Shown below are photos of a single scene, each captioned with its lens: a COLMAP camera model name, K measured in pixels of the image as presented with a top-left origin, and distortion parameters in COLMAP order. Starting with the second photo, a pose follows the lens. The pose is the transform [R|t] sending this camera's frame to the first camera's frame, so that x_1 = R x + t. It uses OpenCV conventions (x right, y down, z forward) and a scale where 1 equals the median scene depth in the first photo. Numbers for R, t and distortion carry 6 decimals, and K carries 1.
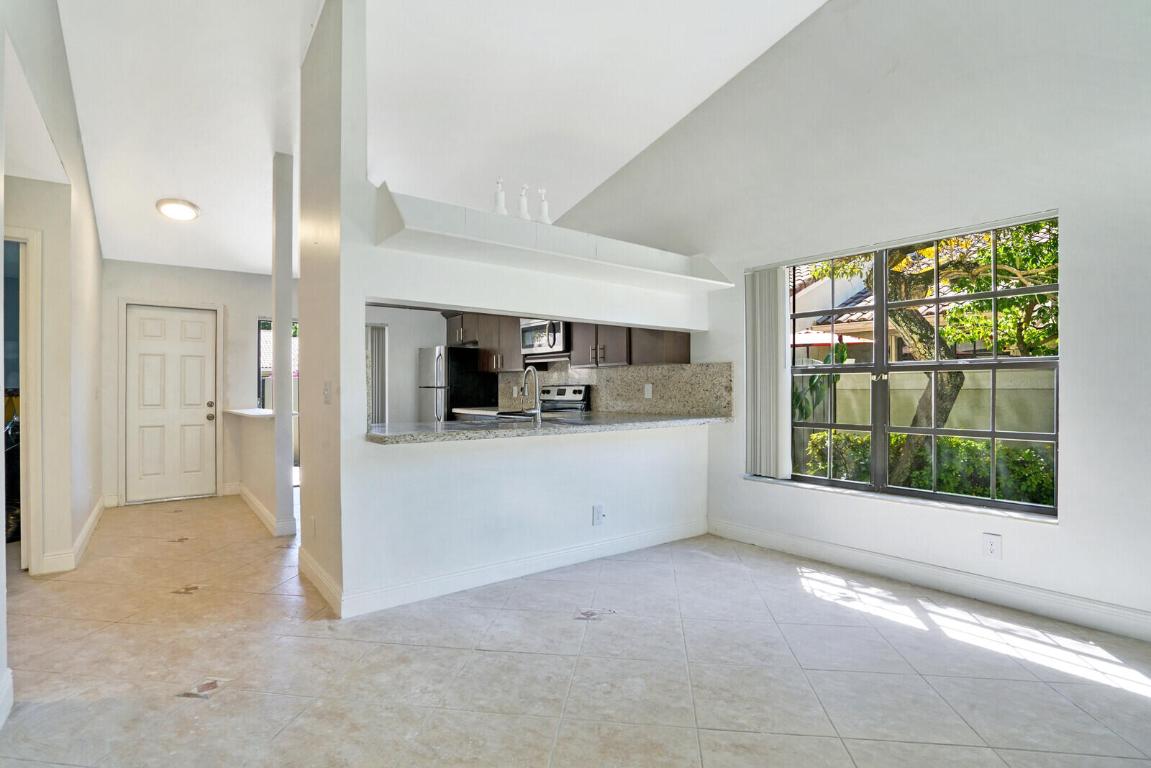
lens RADIAL K [[556.3, 0, 569.4], [0, 556.3, 383.0], [0, 0, 1]] dist [-0.055379, 0.018872]
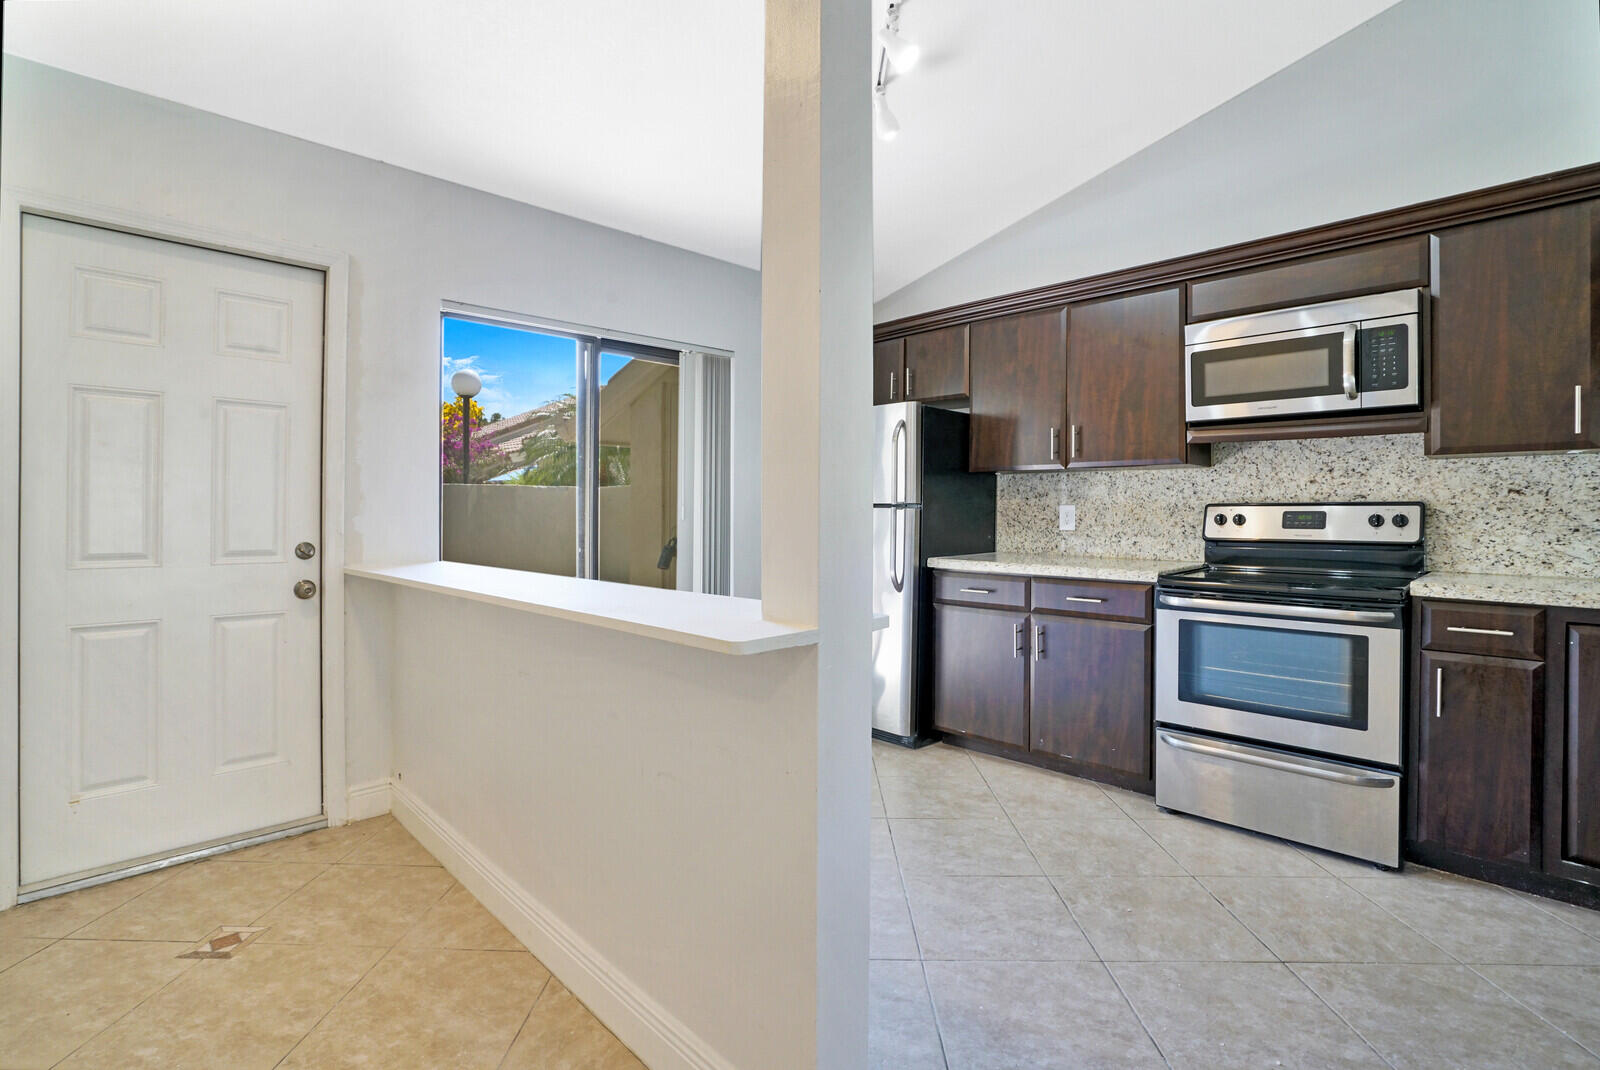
lens RADIAL K [[722.3, 0, 793.4], [0, 722.3, 507.1], [0, 0, 1]] dist [-0.073688, 0.023097]
pose [[0.994758, 0.007431, 0.101988, -0.658954], [-0.008173, 0.999943, 0.006854, 0.010957], [-0.101931, -0.007651, 0.994762, 0.883383]]
